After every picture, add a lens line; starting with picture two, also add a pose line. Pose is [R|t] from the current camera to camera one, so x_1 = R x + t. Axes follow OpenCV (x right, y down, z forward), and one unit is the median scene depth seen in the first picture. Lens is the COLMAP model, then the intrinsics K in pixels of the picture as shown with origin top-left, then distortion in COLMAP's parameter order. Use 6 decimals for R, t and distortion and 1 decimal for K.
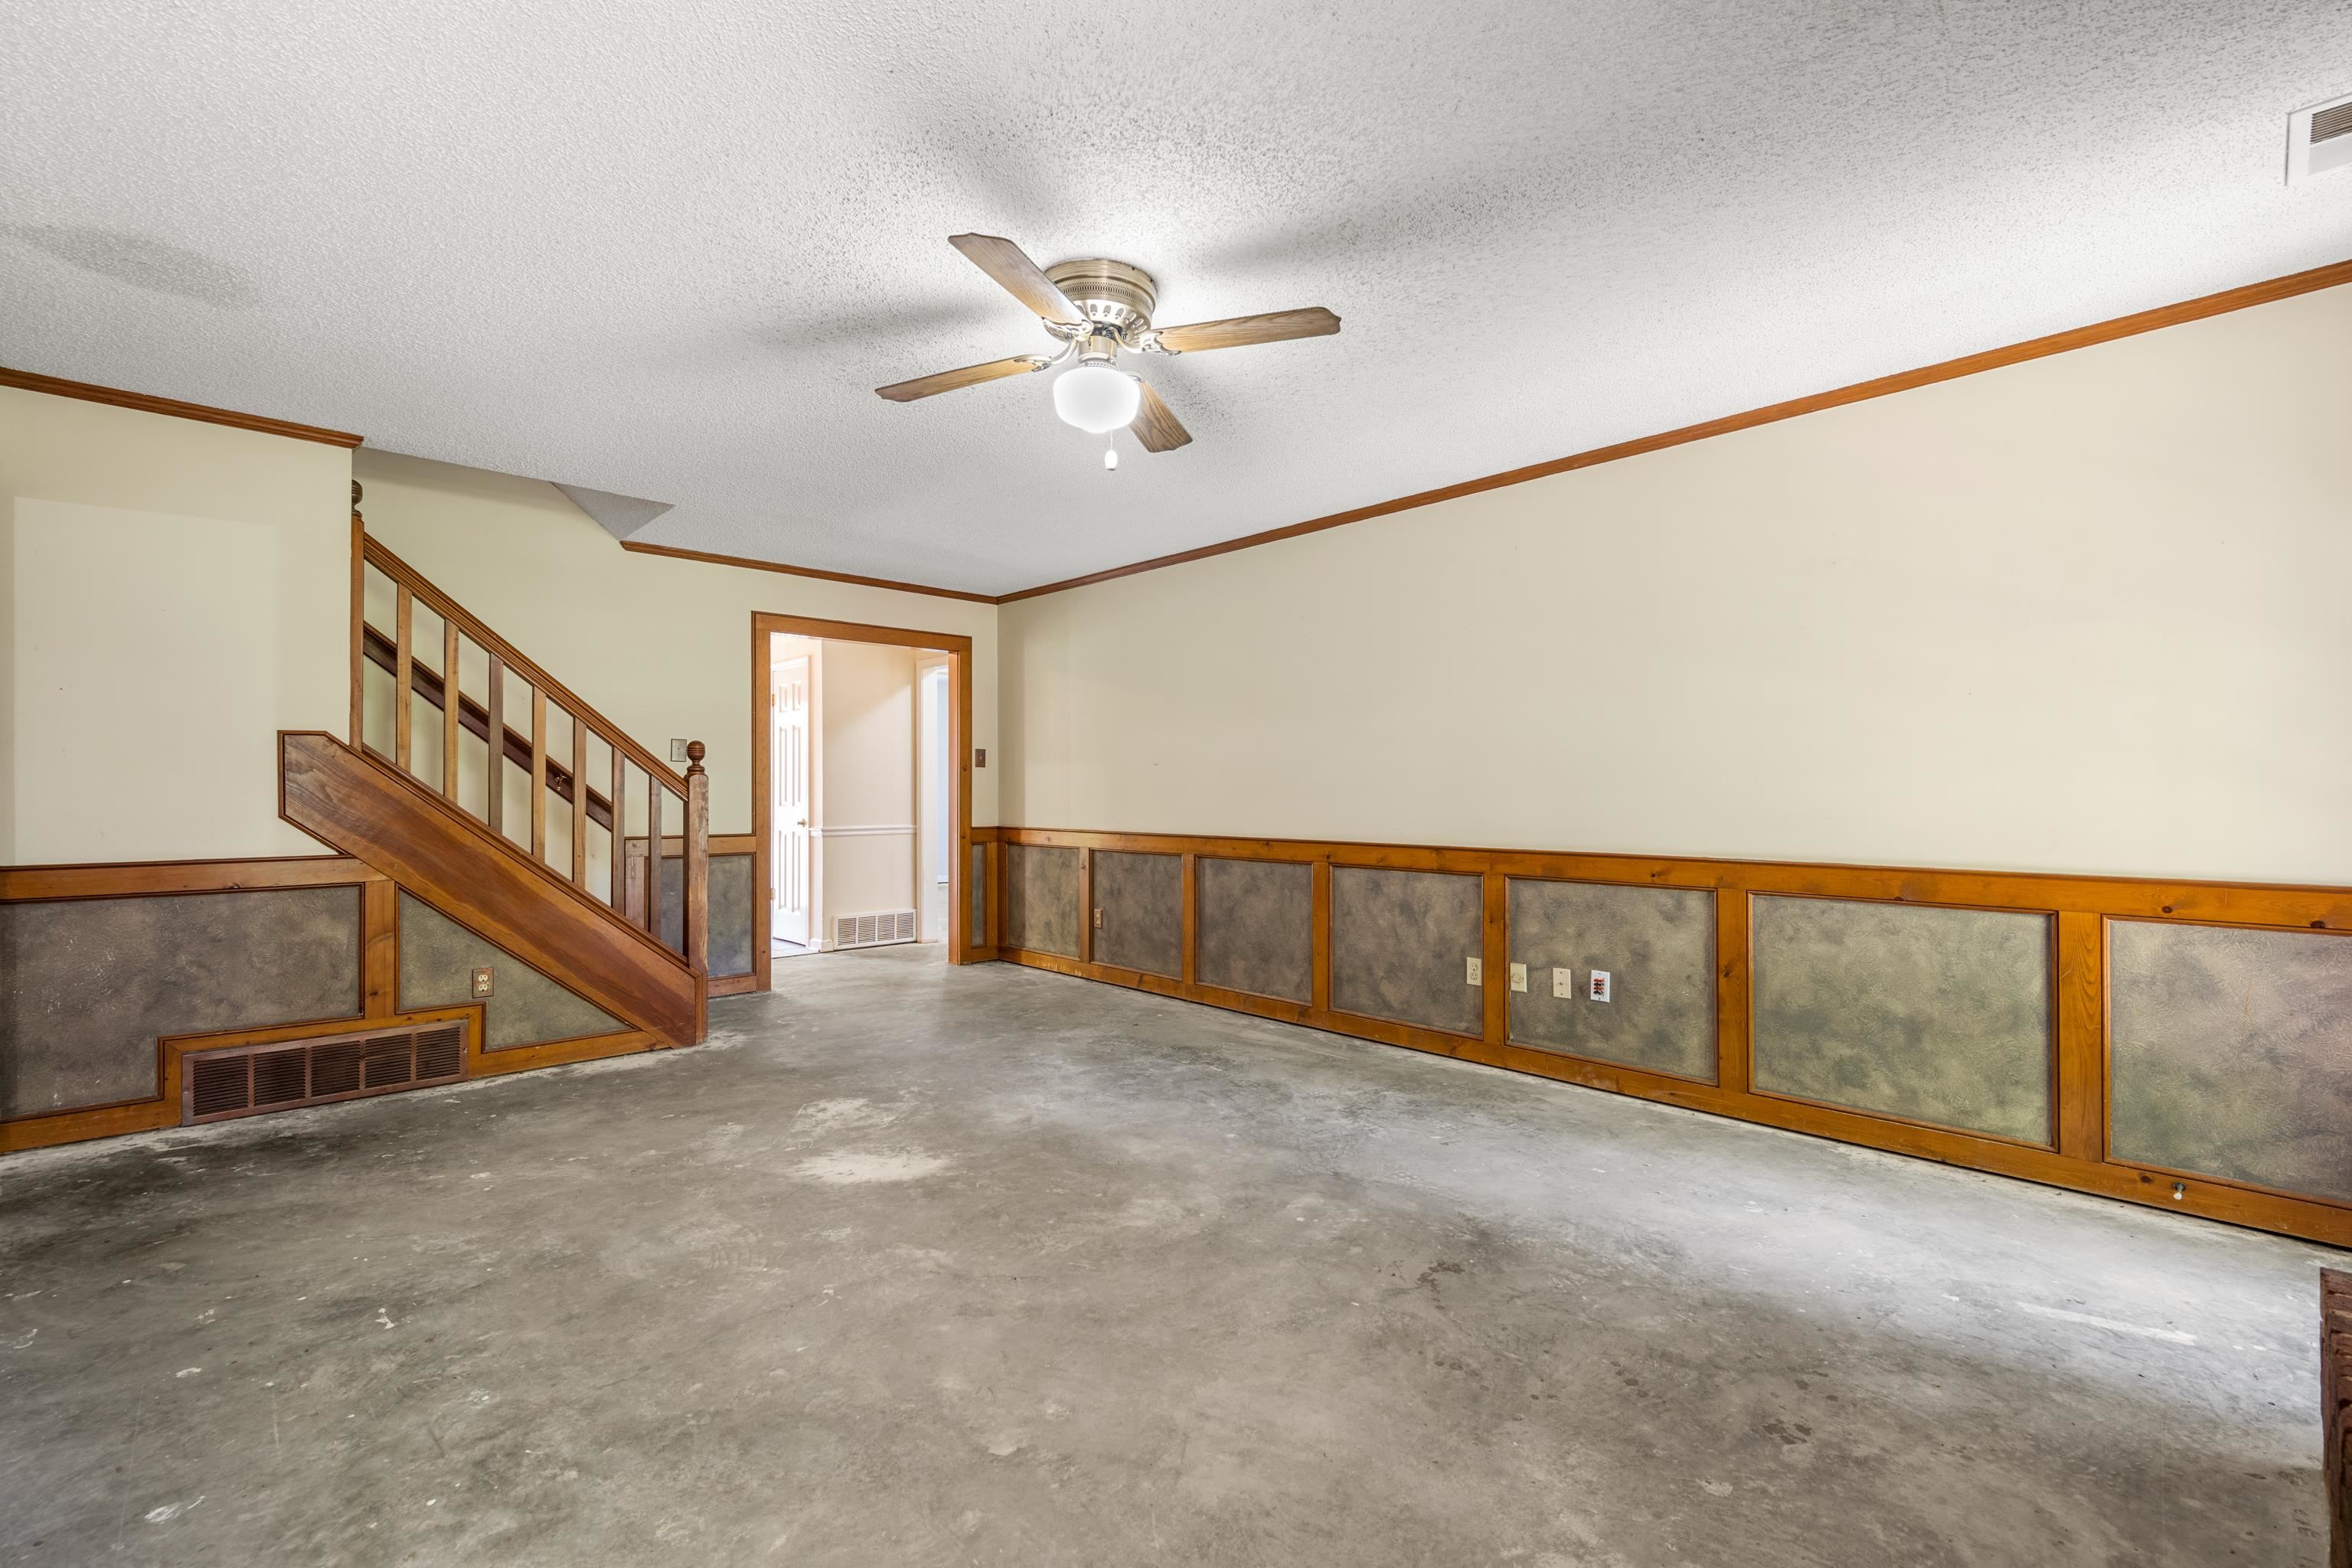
lens RADIAL K [[1026.4, 0, 1176.0], [0, 1026.4, 784.0], [0, 0, 1]] dist [0.000493, -0.000112]
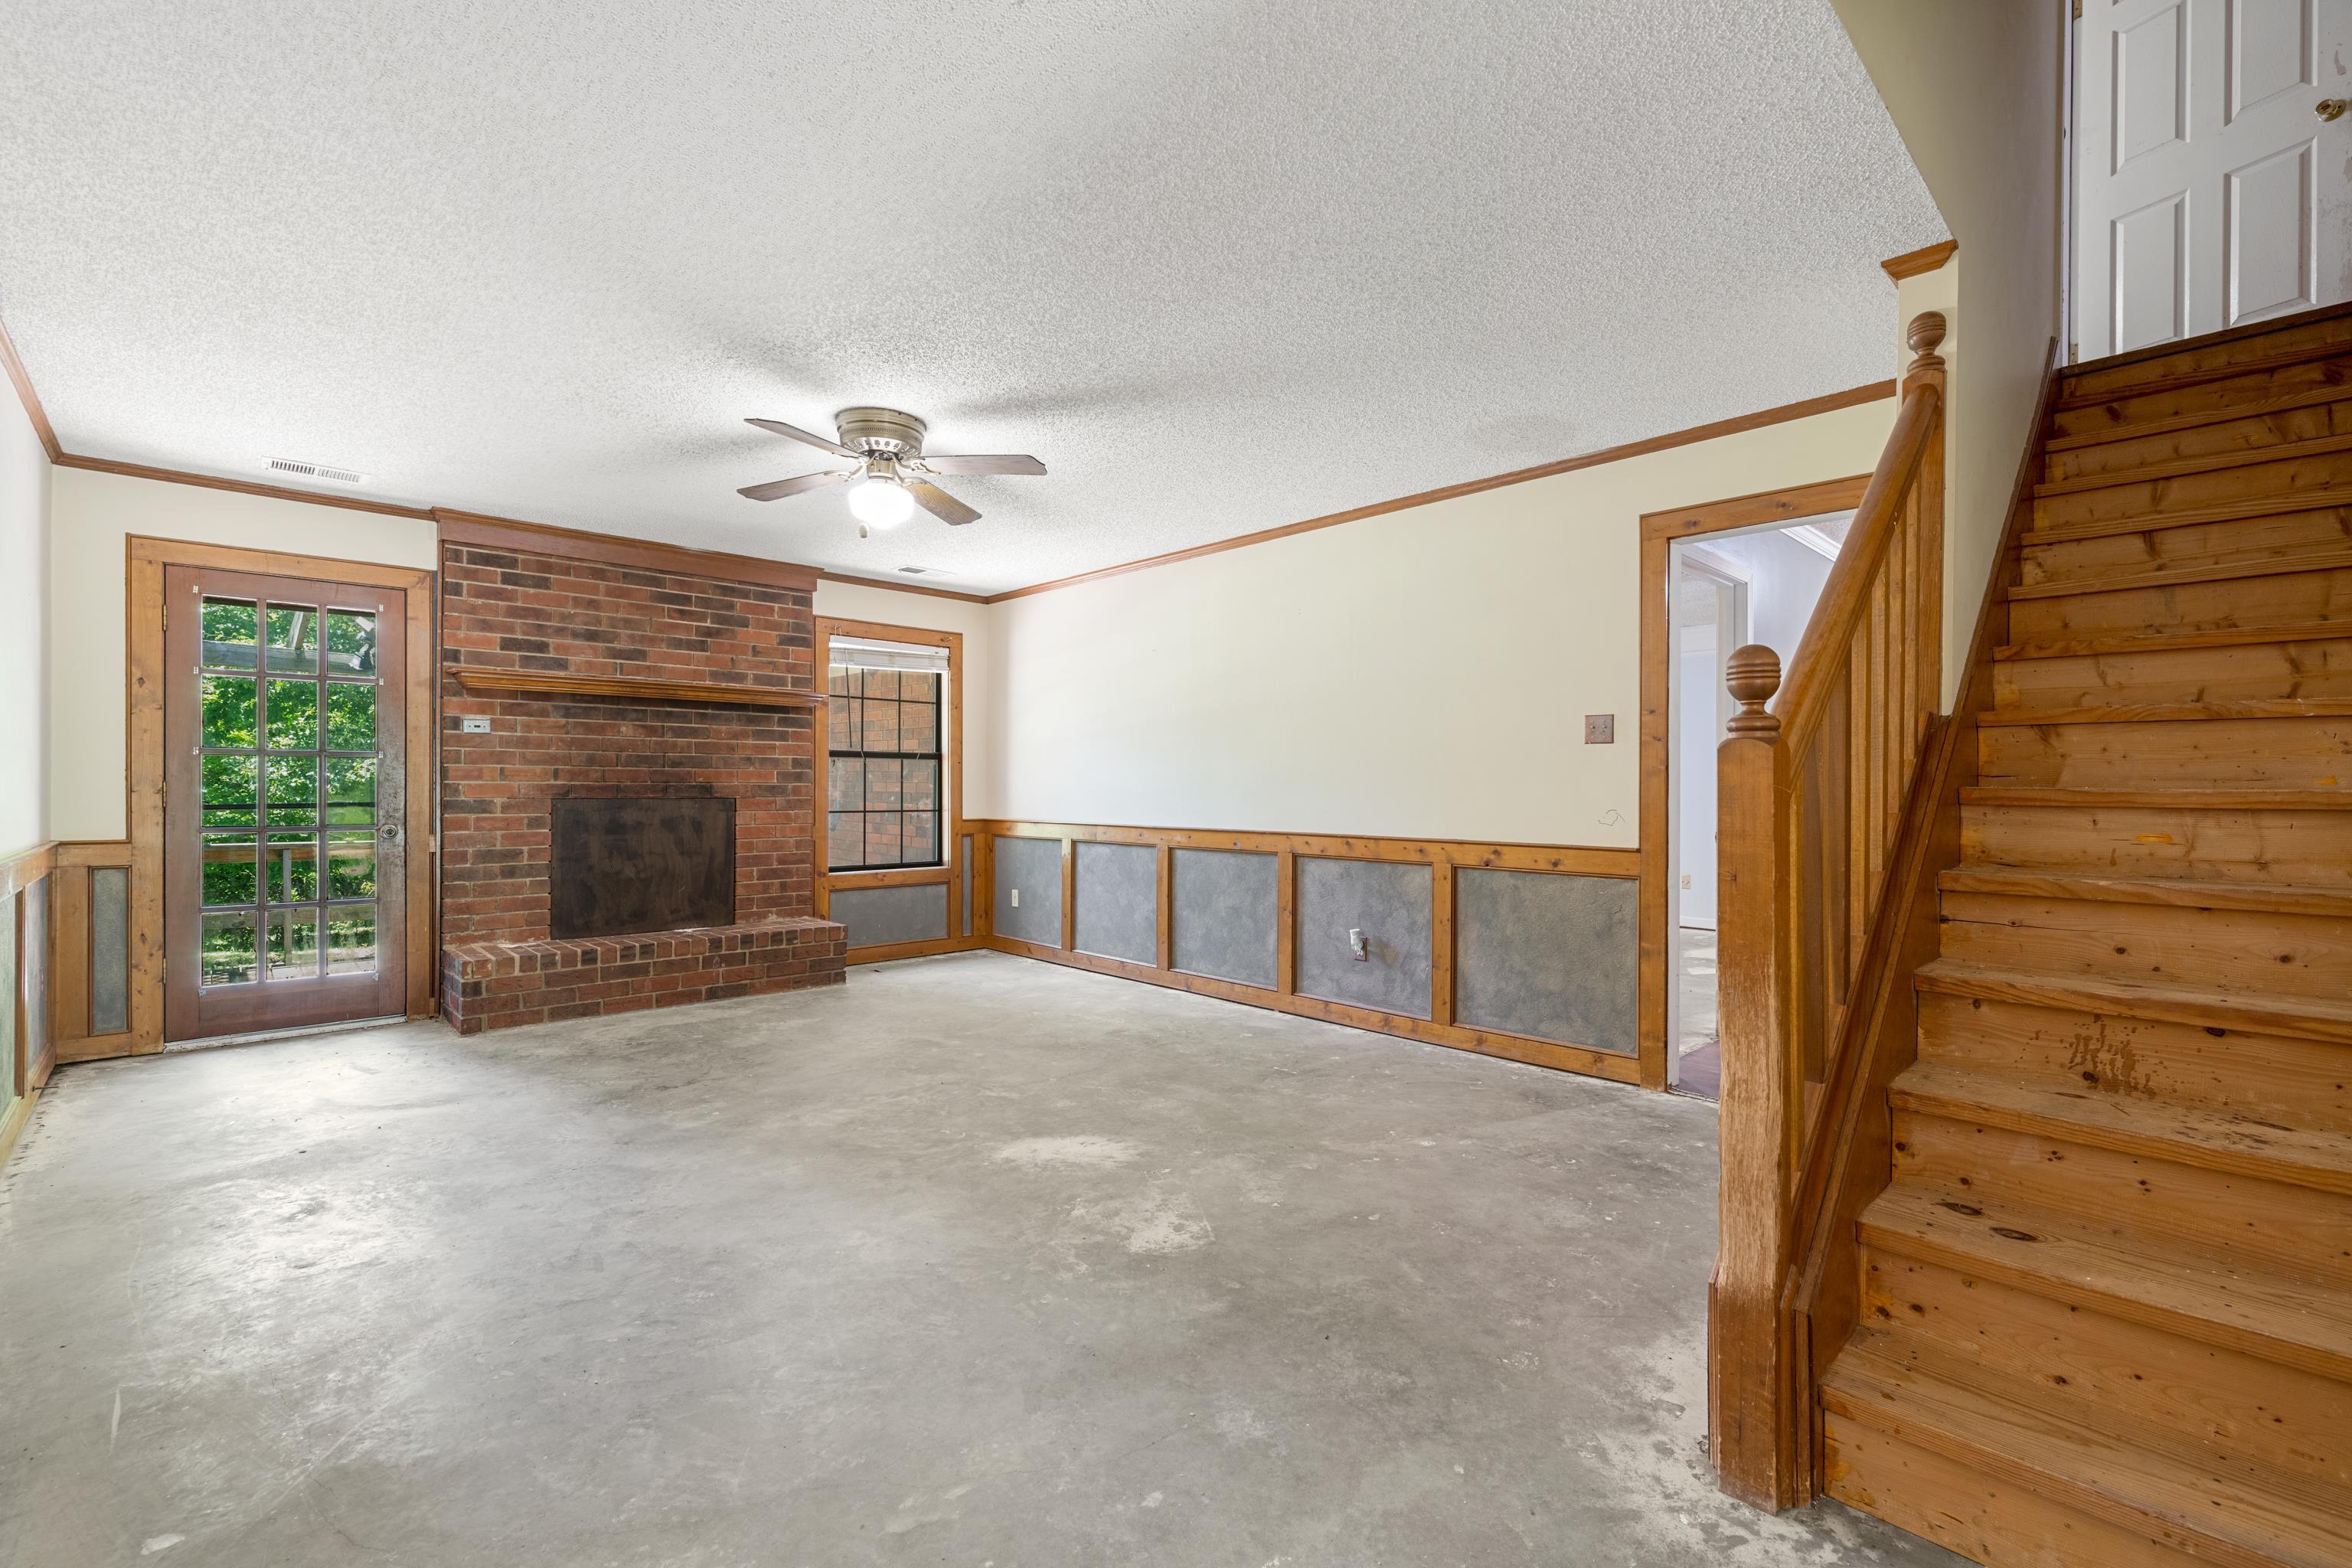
lens RADIAL K [[1008.0, 0, 1186.2], [0, 1008.0, 785.8], [0, 0, 1]] dist [-0.001398, -0.000311]
pose [[-0.999791, -0.002806, -0.020260, -0.375366], [-0.002662, 0.999971, -0.007144, 0.012965], [0.020279, -0.007089, -0.999769, 1.919871]]
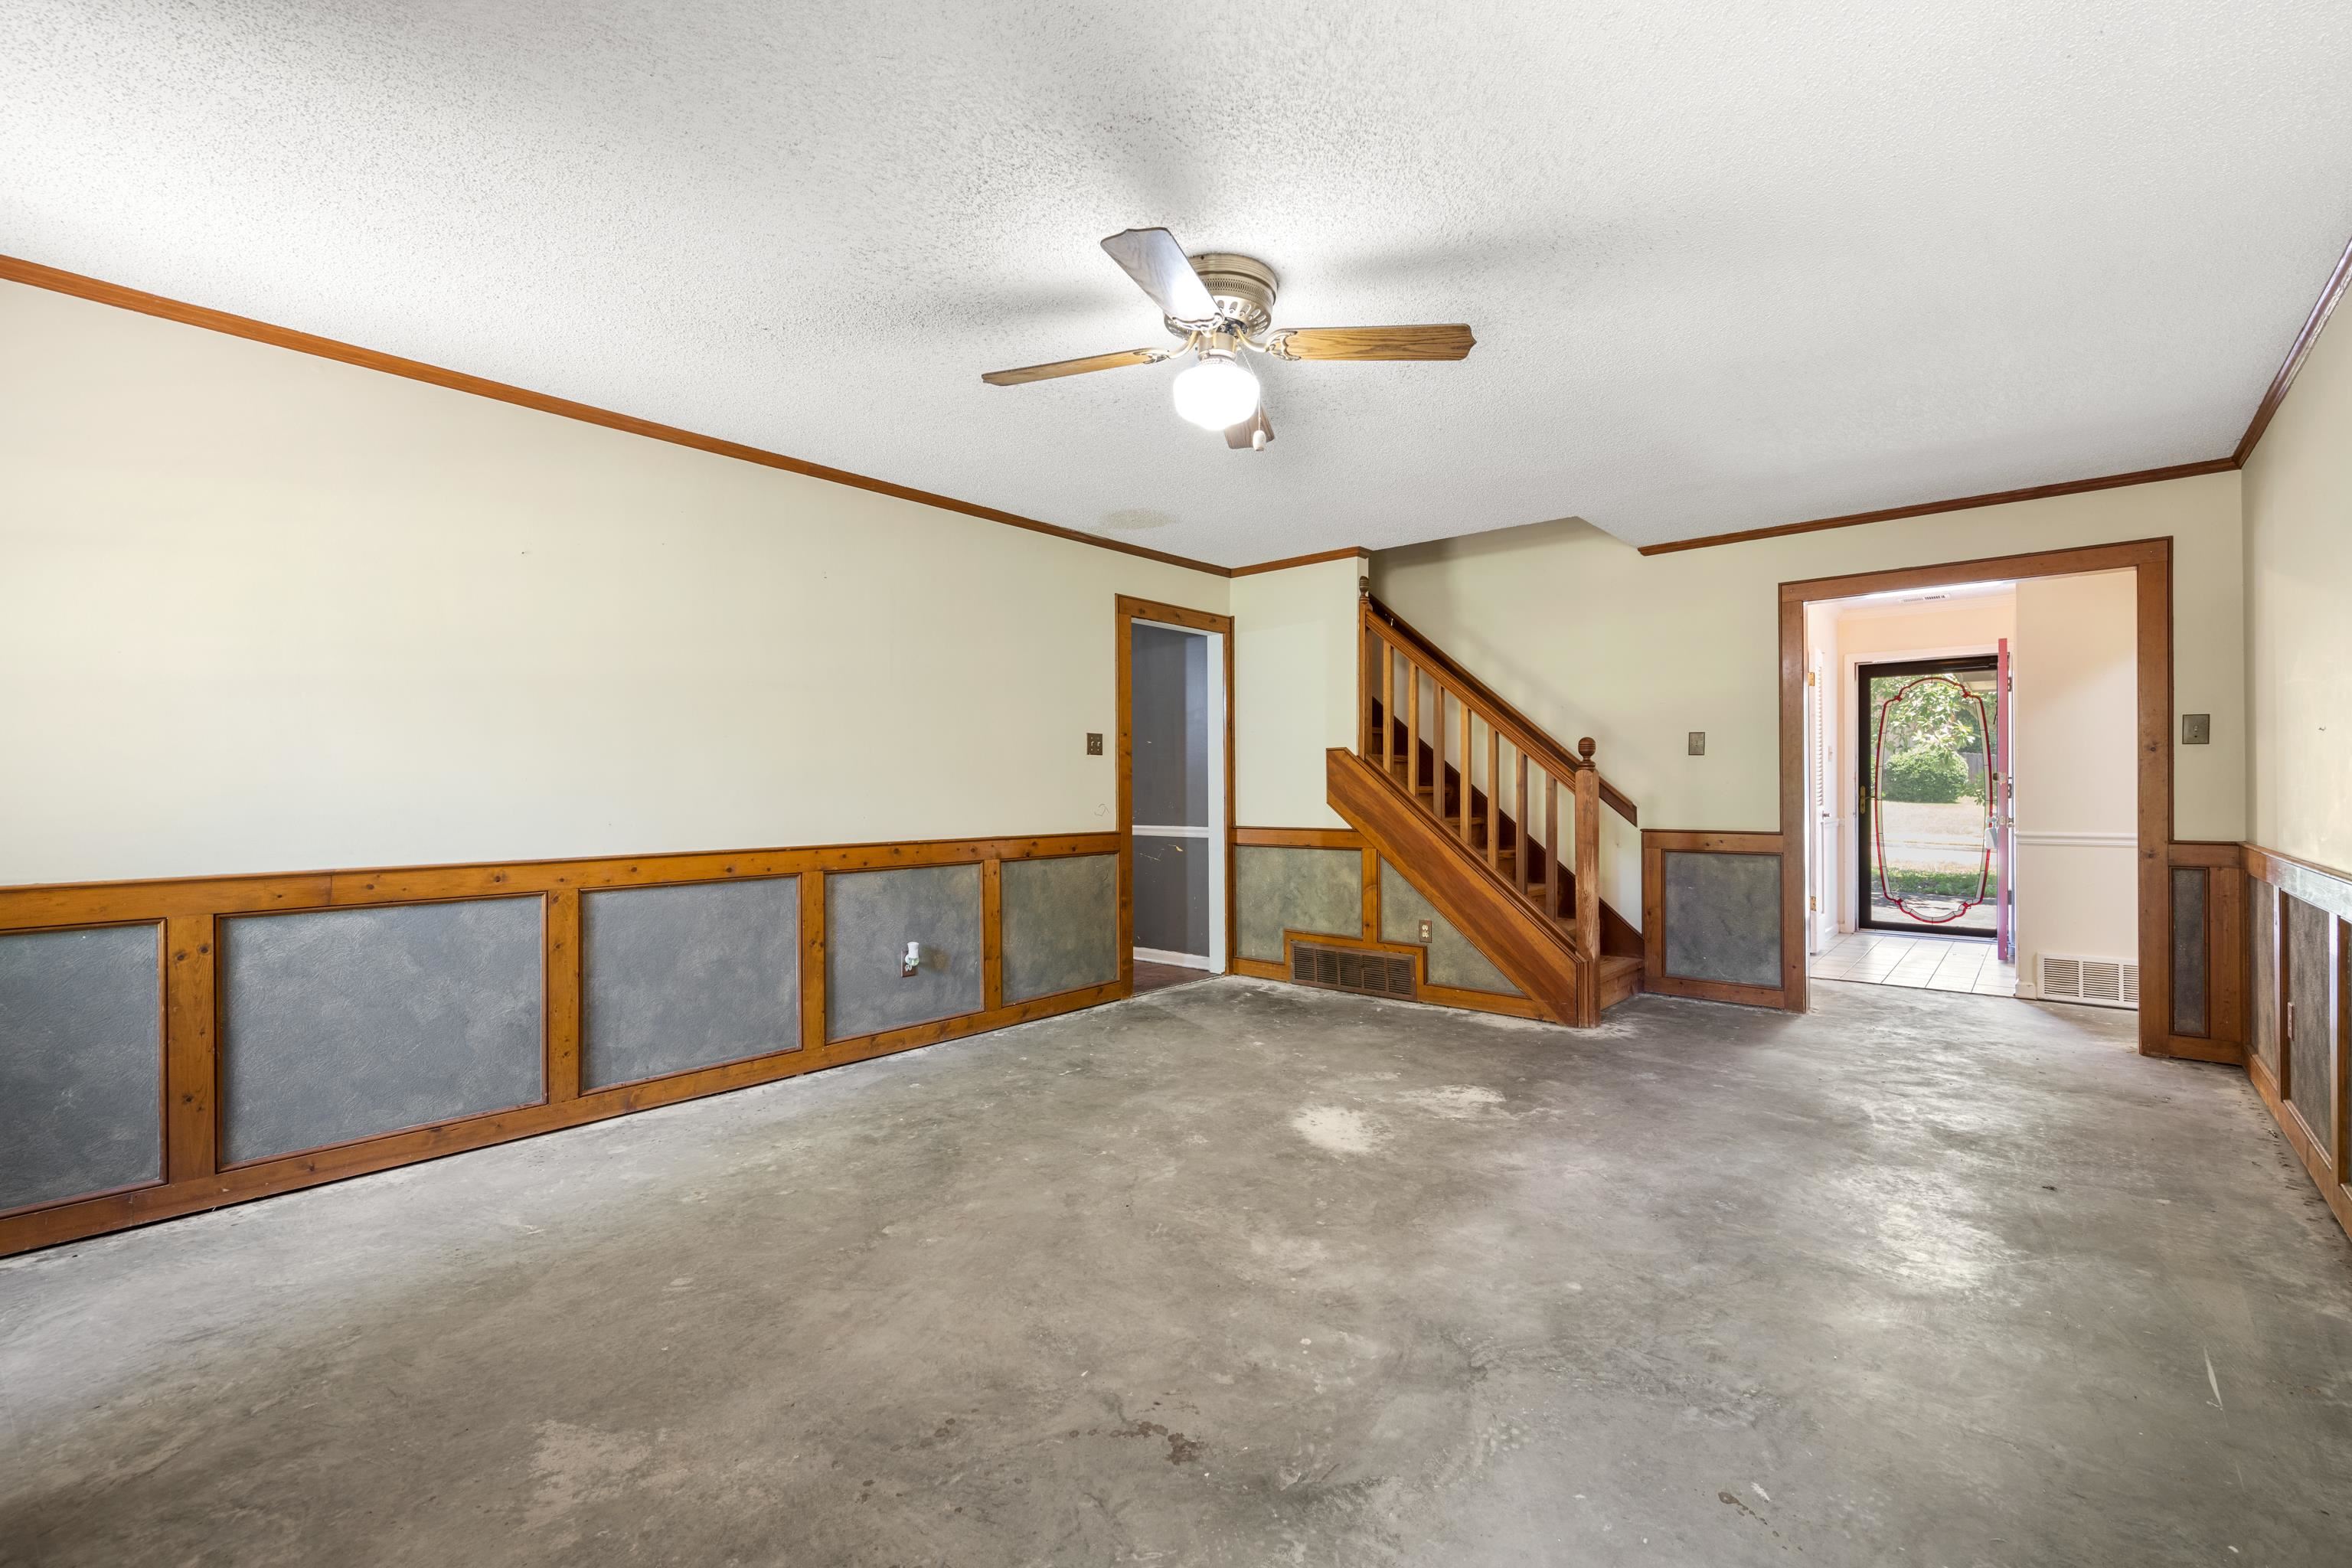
lens RADIAL K [[1008.0, 0, 1186.2], [0, 1008.0, 785.8], [0, 0, 1]] dist [-0.001398, -0.000311]
pose [[0.100927, -0.001589, -0.994893, 0.725572], [0.011213, 0.999937, -0.000460, 0.004283], [0.994831, -0.011109, 0.100938, 0.701236]]
